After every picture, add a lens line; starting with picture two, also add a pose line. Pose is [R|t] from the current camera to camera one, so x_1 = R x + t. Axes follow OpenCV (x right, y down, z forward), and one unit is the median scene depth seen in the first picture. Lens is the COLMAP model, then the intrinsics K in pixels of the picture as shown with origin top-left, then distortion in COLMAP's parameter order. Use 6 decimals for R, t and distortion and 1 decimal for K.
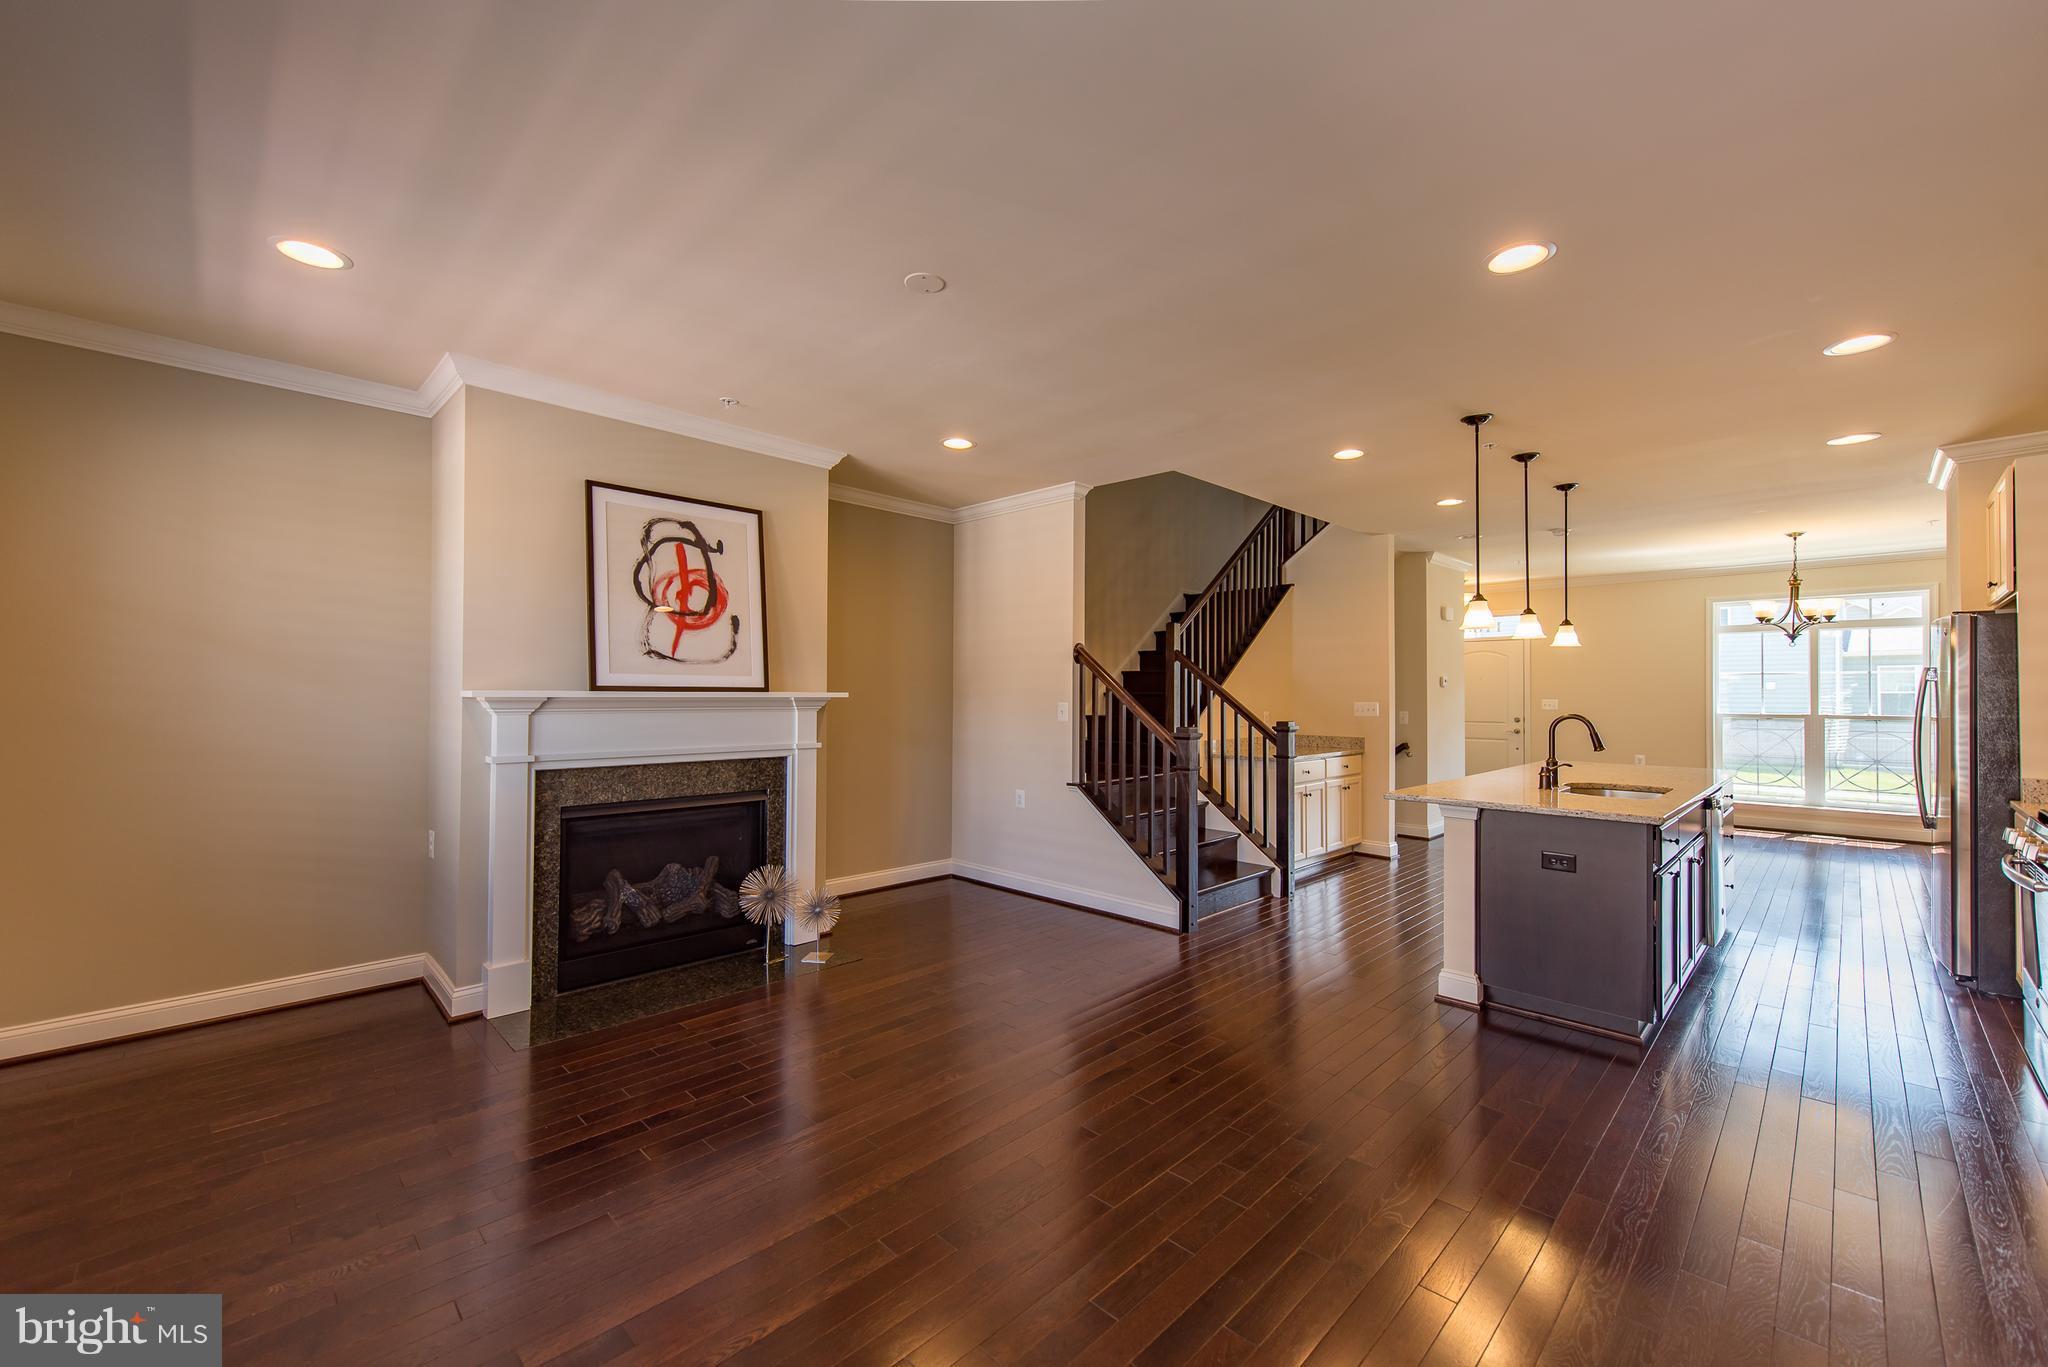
lens RADIAL K [[824.6, 0, 988.5], [0, 824.6, 675.2], [0, 0, 1]] dist [0.007730, -0.000199]
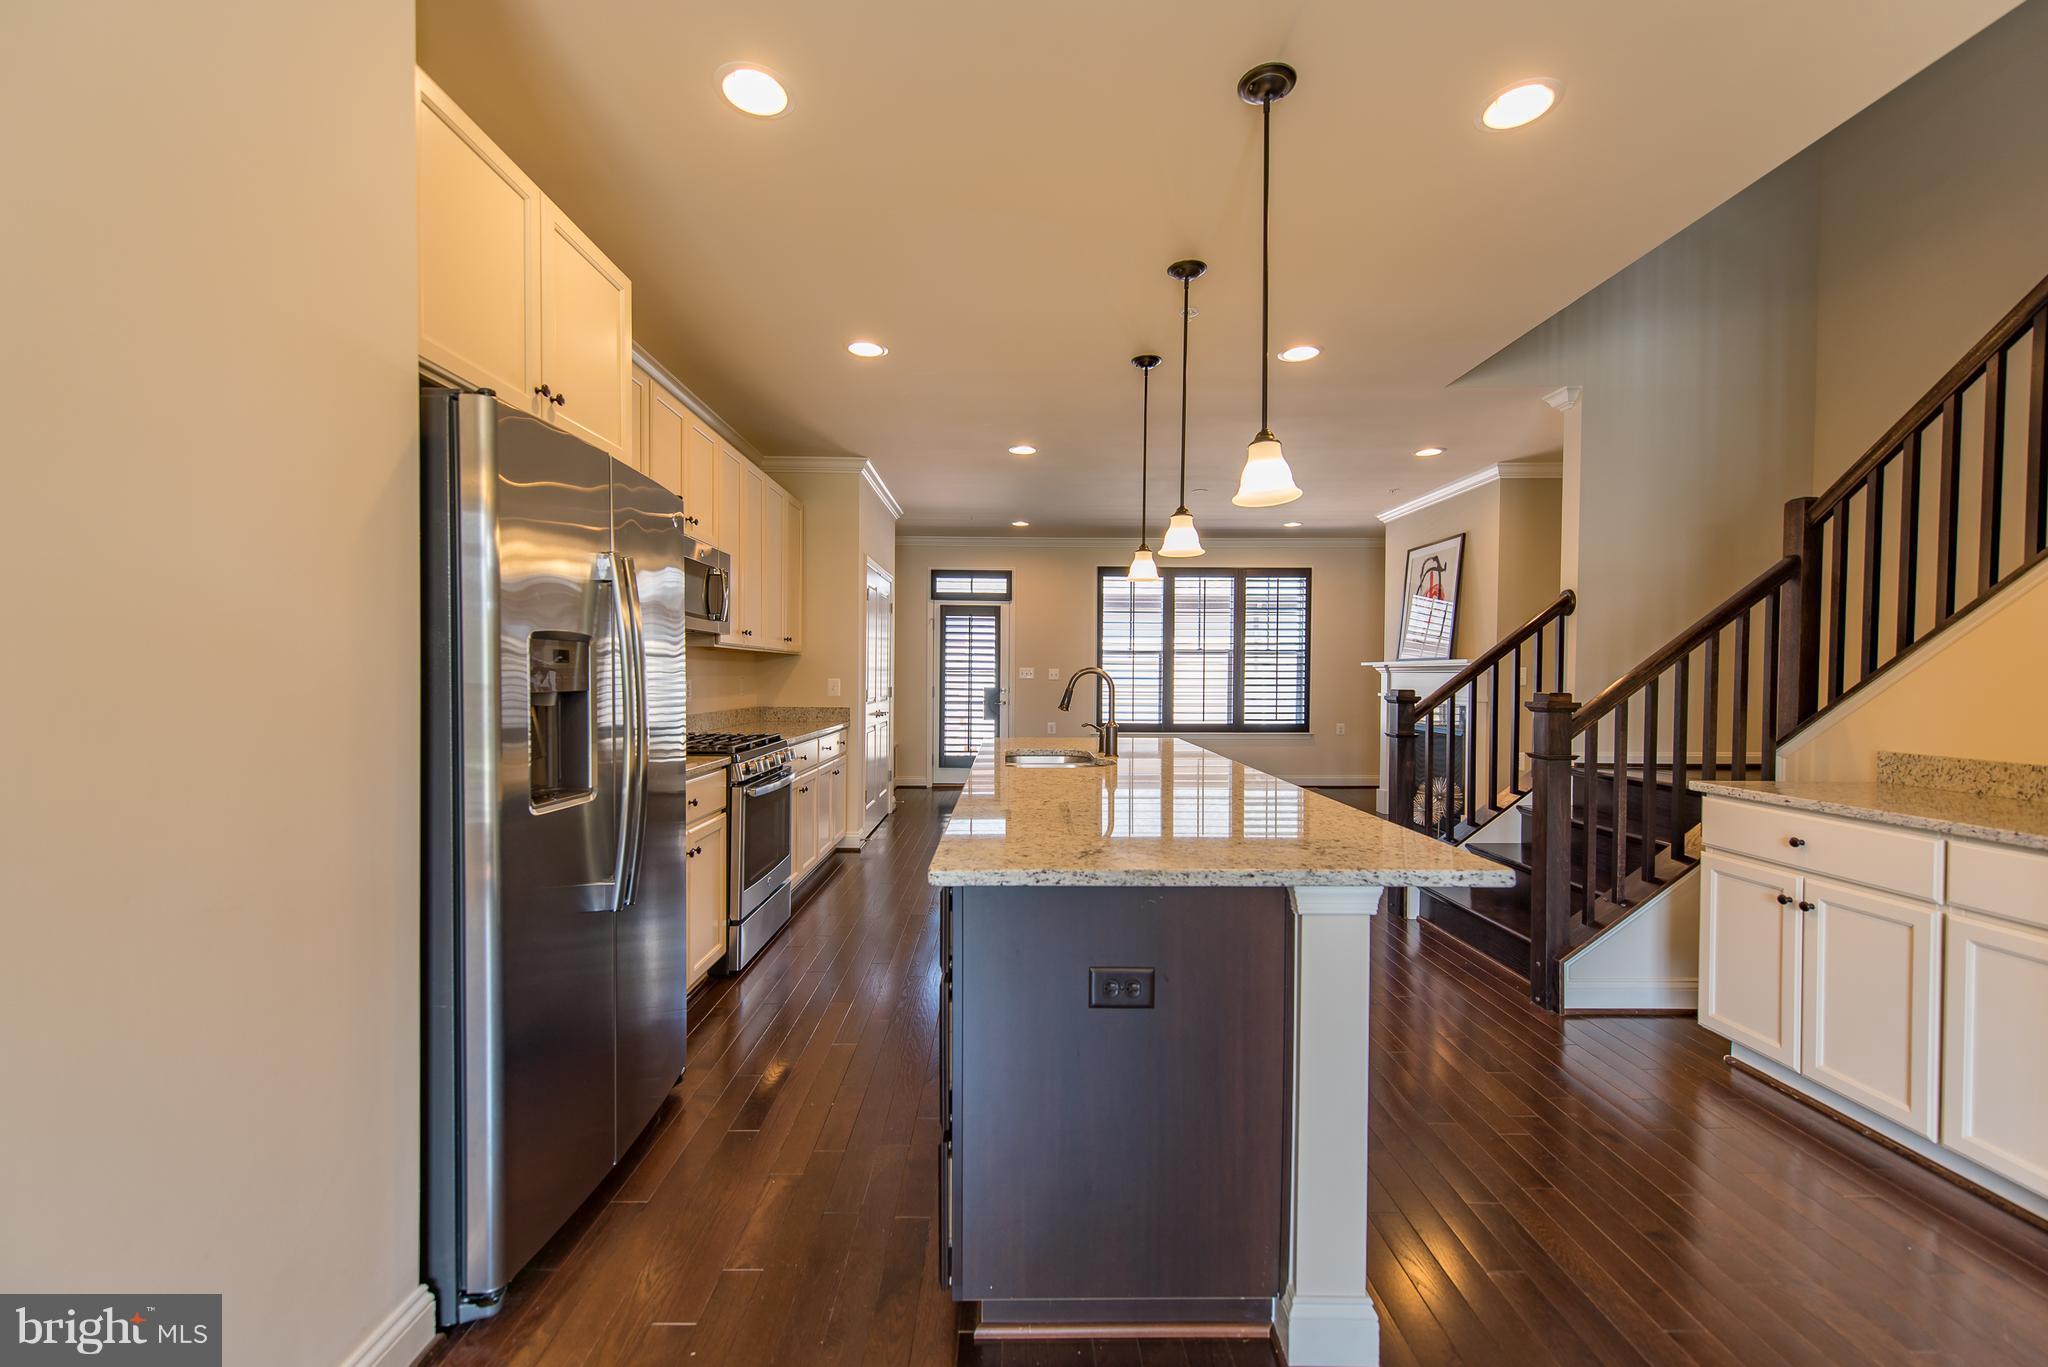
lens RADIAL K [[810.9, 0, 1021.8], [0, 810.9, 686.3], [0, 0, 1]] dist [0.007243, -0.000427]
pose [[-0.693043, 0.001525, -0.720895, 1.162369], [0.004910, 0.999985, -0.002606, 0.059831], [0.720879, -0.005345, -0.693040, 1.310531]]
